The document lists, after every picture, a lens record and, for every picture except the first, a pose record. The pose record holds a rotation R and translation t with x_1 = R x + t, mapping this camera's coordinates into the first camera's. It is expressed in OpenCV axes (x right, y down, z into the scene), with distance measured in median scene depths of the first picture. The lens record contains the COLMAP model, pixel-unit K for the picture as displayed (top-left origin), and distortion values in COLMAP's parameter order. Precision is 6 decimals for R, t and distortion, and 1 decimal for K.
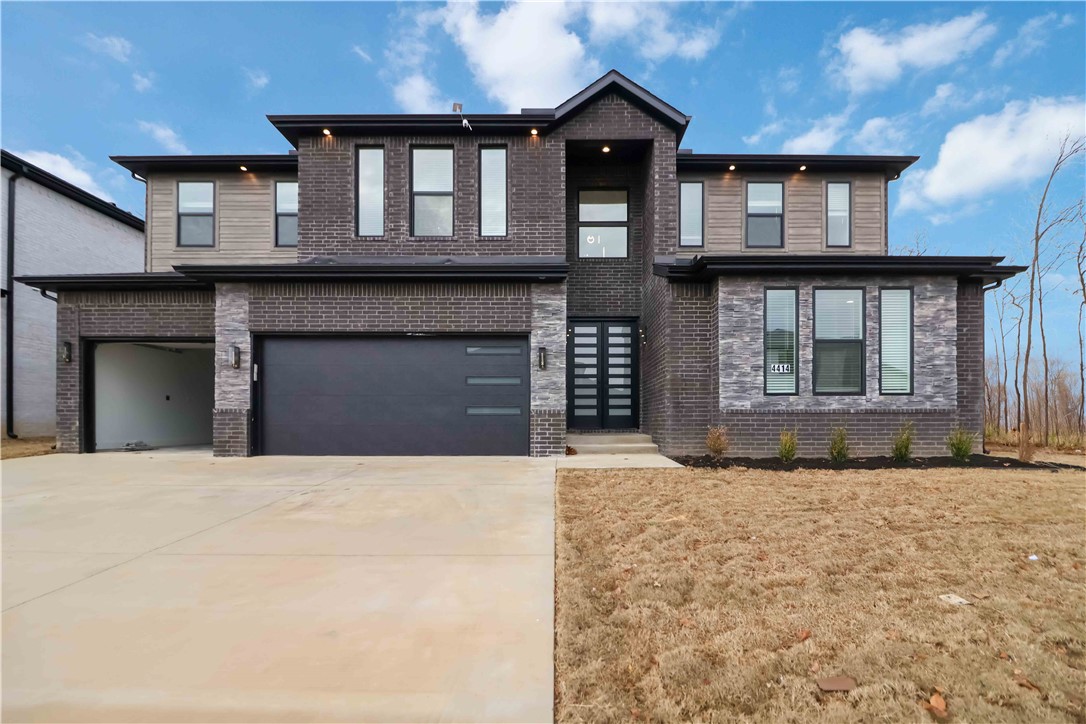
lens RADIAL K [[532.1, 0, 544.2], [0, 532.1, 419.8], [0, 0, 1]] dist [-0.001384, -0.000728]
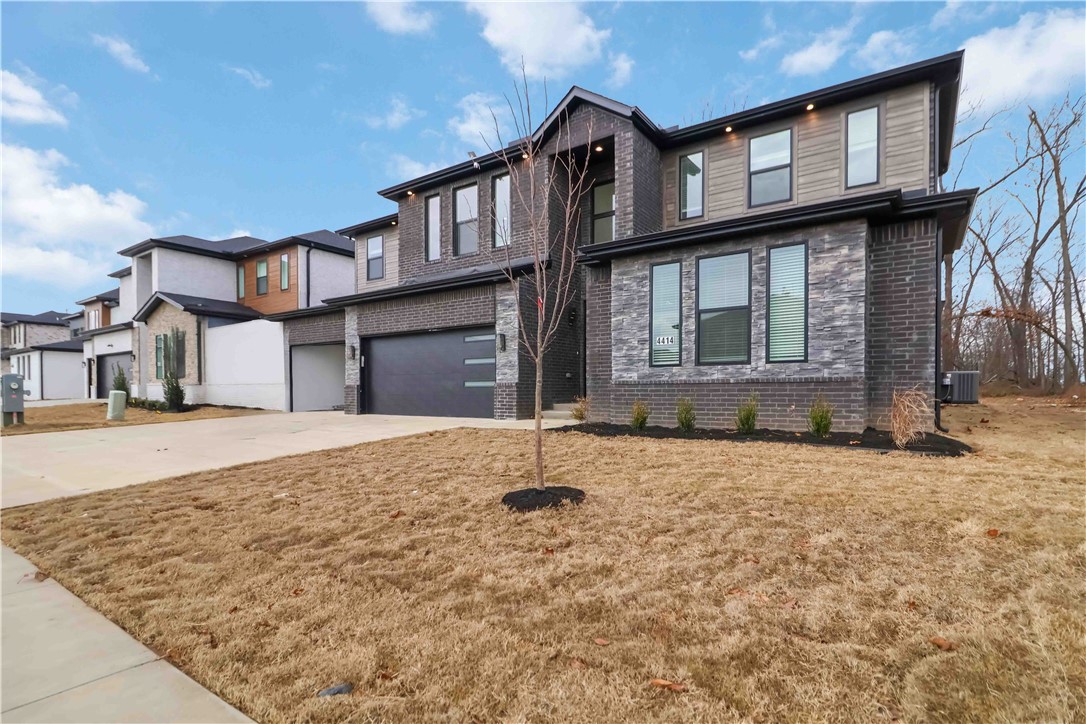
lens RADIAL K [[527.5, 0, 543.8], [0, 527.5, 398.4], [0, 0, 1]] dist [-0.001056, -0.000275]
pose [[0.822760, 0.005303, -0.568363, 0.831780], [0.003551, 0.999889, 0.014470, 0.000288], [0.568377, -0.013923, 0.822650, 0.017450]]
